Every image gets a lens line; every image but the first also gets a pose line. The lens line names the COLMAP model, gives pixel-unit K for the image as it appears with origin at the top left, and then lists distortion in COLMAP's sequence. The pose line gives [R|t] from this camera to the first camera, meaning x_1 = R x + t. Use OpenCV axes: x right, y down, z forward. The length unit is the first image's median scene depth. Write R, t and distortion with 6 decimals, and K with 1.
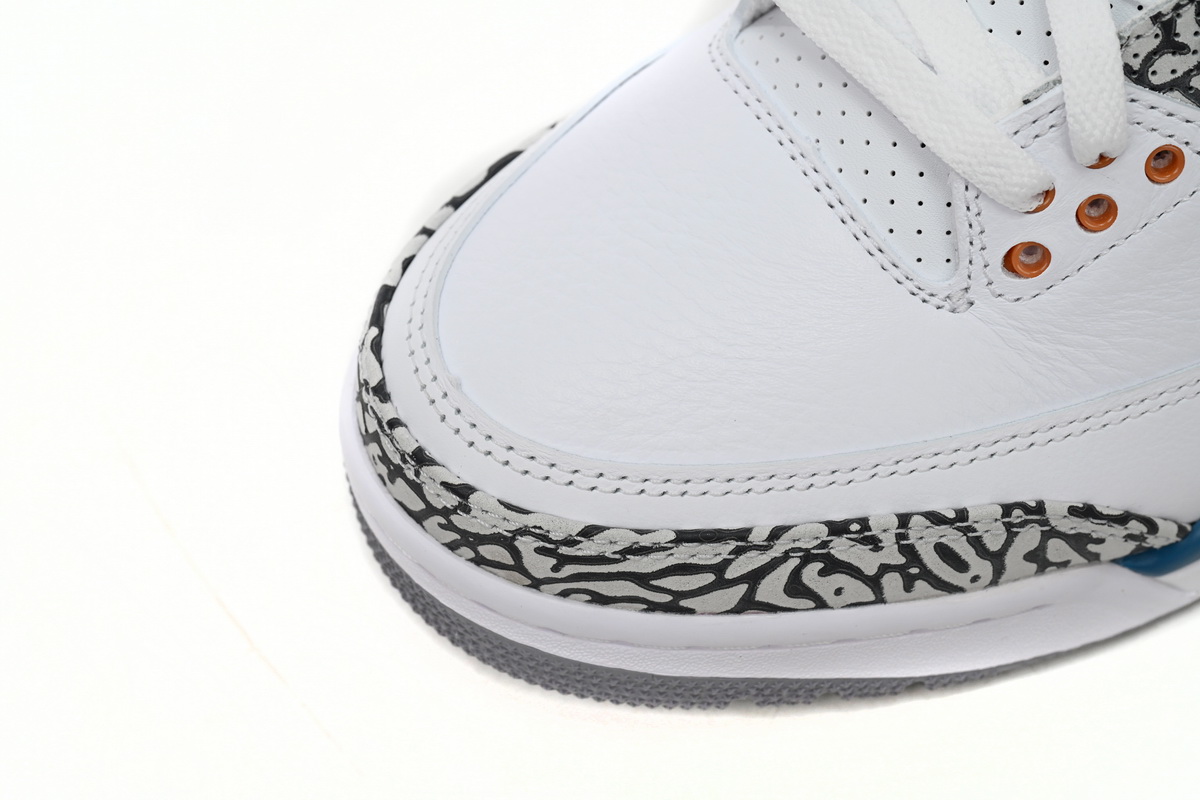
lens RADIAL K [[2854.7, 0, 600.0], [0, 2854.7, 400.0], [0, 0, 1]] dist [-0.036185, -0.574572]
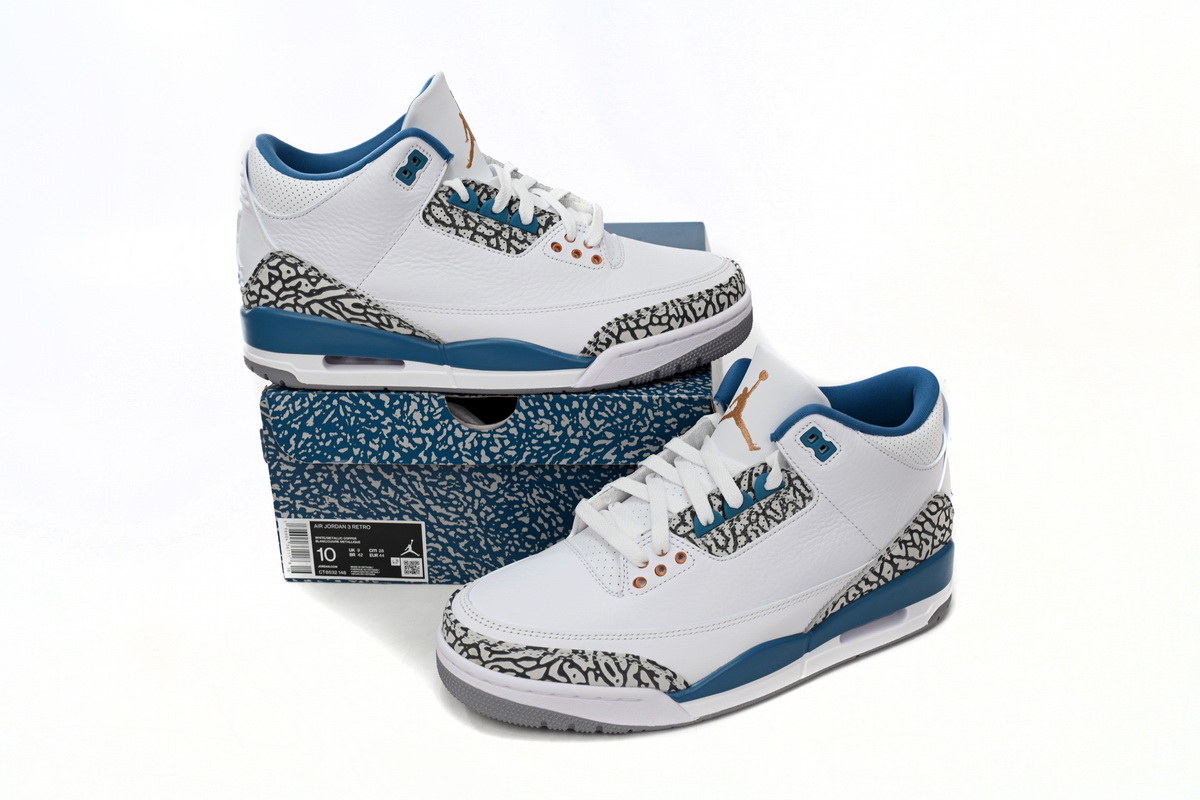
lens RADIAL K [[1279.3, 0, 600.0], [0, 1279.3, 400.0], [0, 0, 1]] dist [0.043854, -0.003686]
pose [[0.991424, 0.087944, -0.096662, 0.228607], [-0.127867, 0.805509, -0.578624, 0.663351], [0.026975, 0.586022, 0.809846, -0.375669]]
